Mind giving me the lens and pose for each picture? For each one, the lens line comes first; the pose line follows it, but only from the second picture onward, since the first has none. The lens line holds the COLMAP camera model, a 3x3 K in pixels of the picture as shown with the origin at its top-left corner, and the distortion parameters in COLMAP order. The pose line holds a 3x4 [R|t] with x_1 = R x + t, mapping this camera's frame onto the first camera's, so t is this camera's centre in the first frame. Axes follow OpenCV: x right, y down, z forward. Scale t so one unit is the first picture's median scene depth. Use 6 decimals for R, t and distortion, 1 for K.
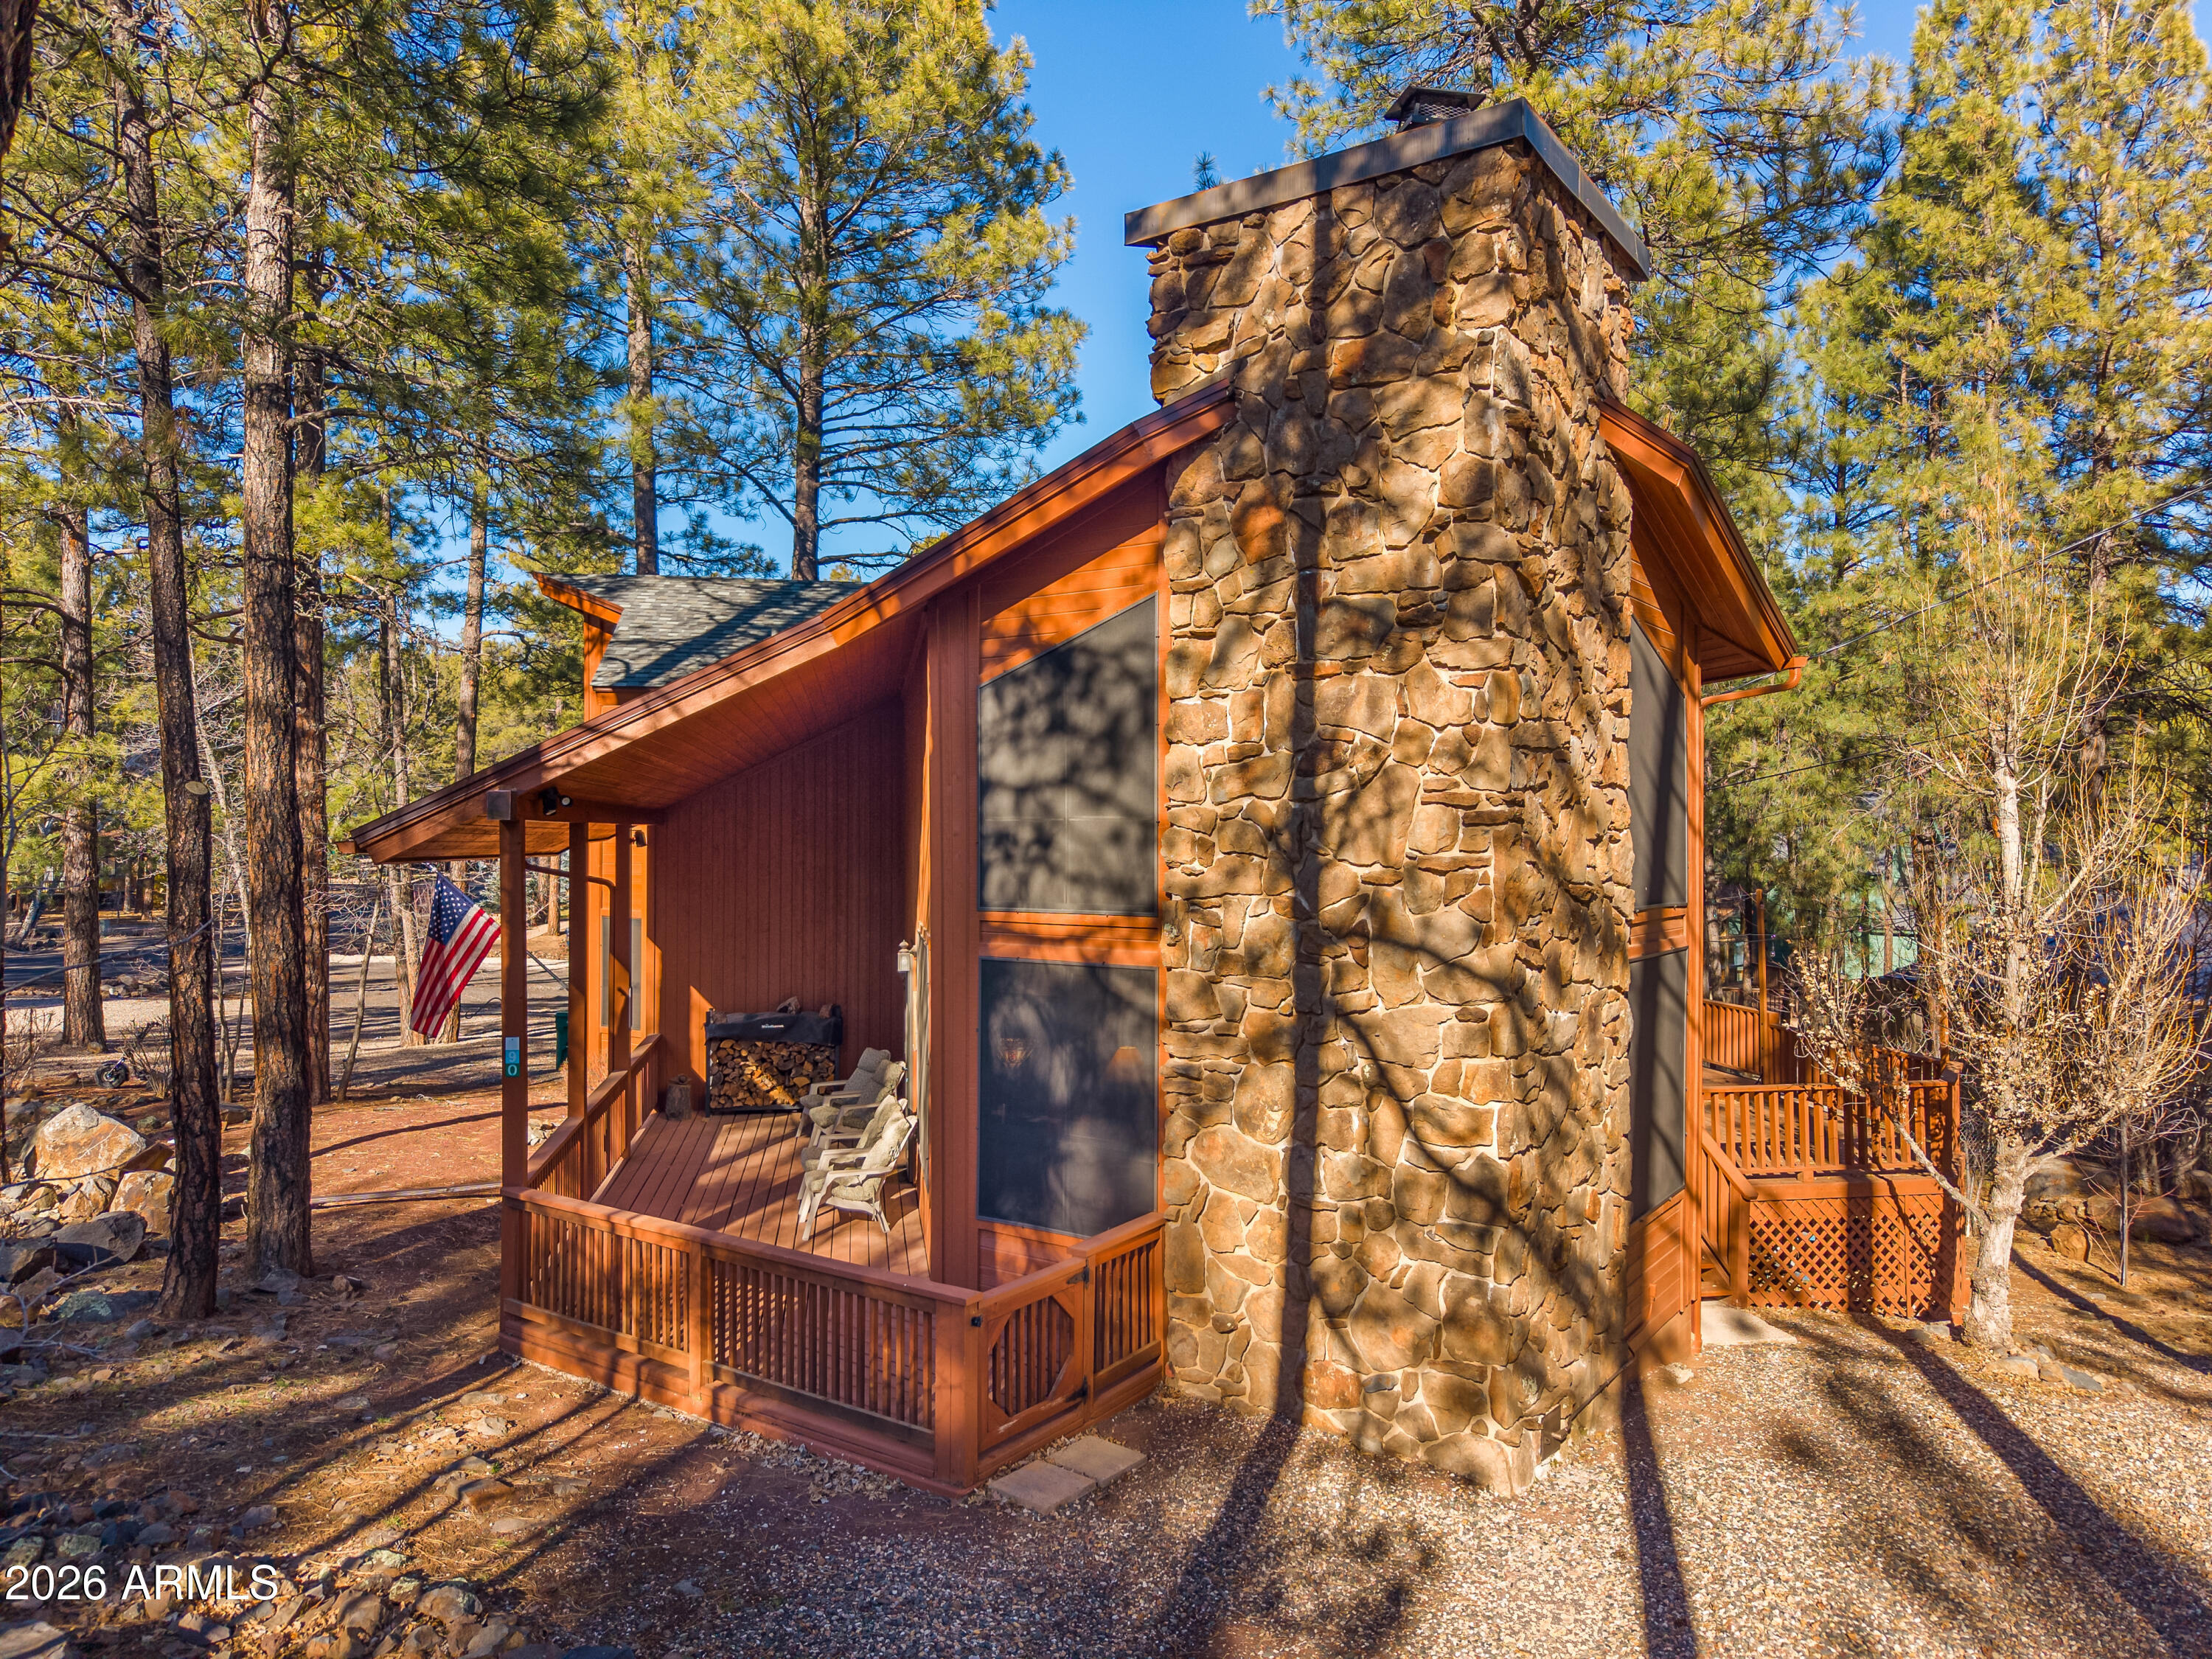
lens RADIAL K [[1476.0, 0, 1102.5], [0, 1476.0, 821.3], [0, 0, 1]] dist [0.021680, -0.022118]
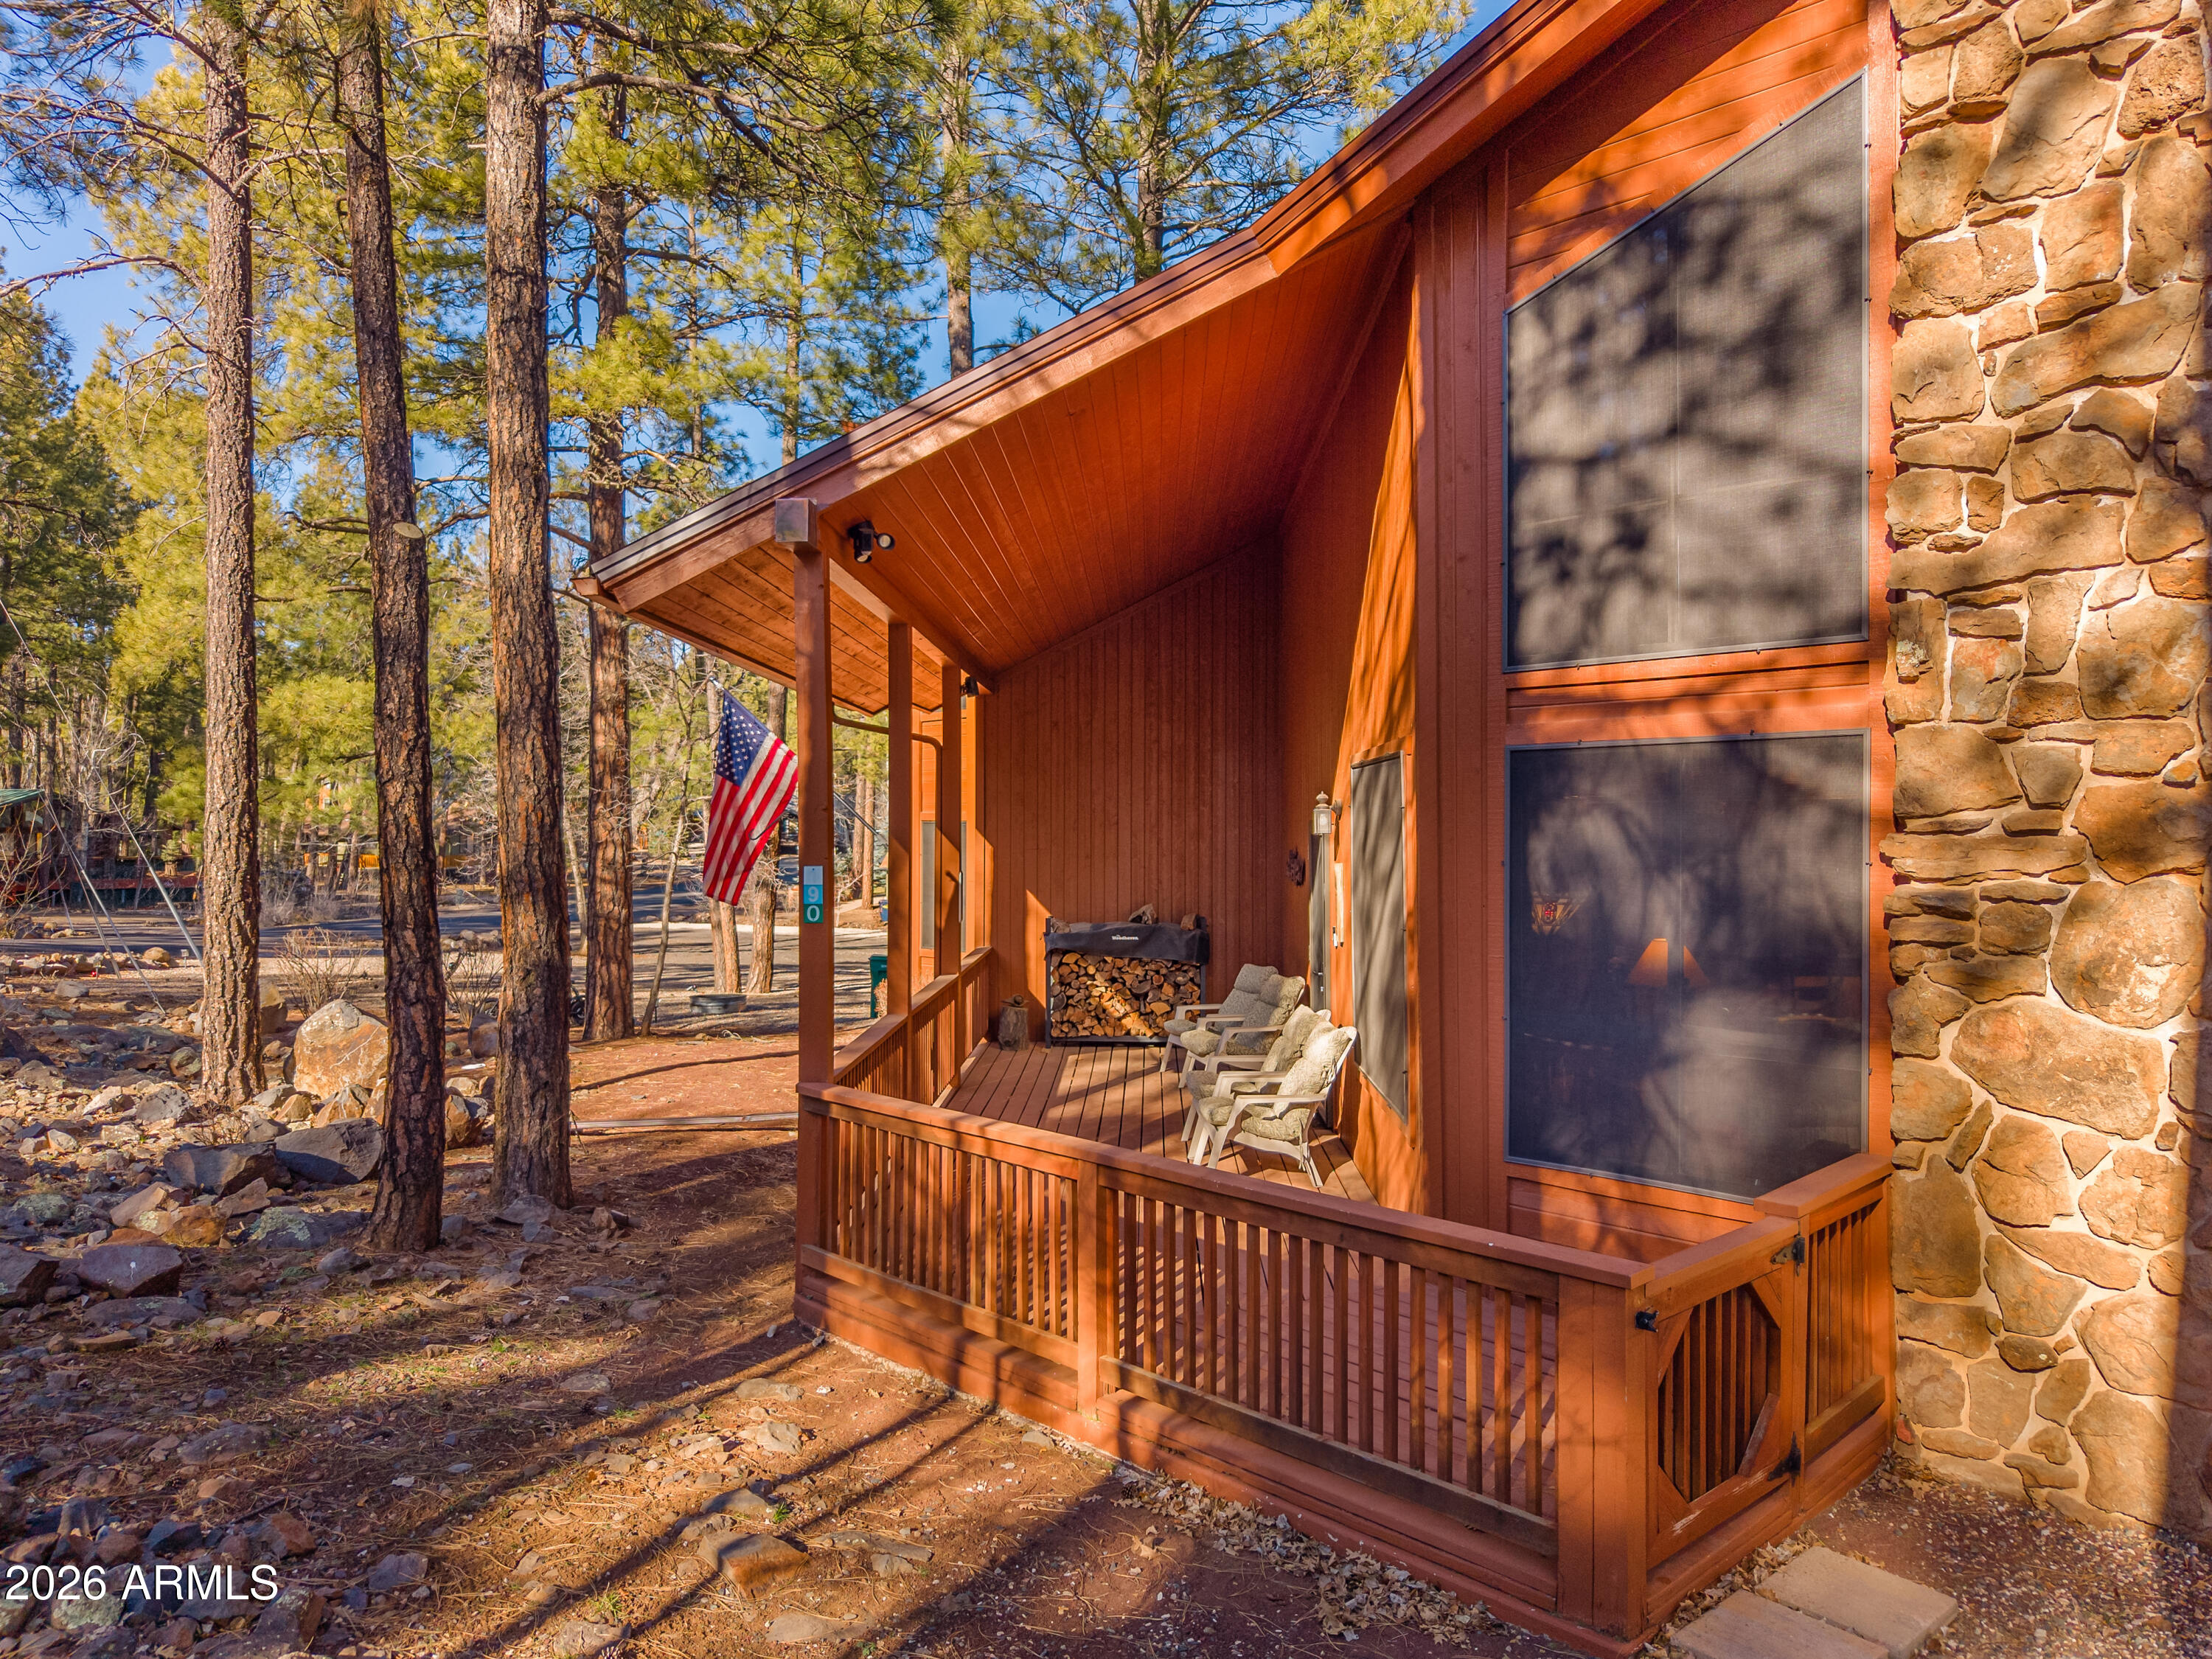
lens RADIAL K [[1476.0, 0, 1102.5], [0, 1476.0, 821.3], [0, 0, 1]] dist [0.021680, -0.022118]
pose [[0.981001, -0.002520, -0.193985, -0.141802], [0.002261, 0.999996, -0.001560, 0.135548], [0.193988, 0.001091, 0.981003, 0.376429]]
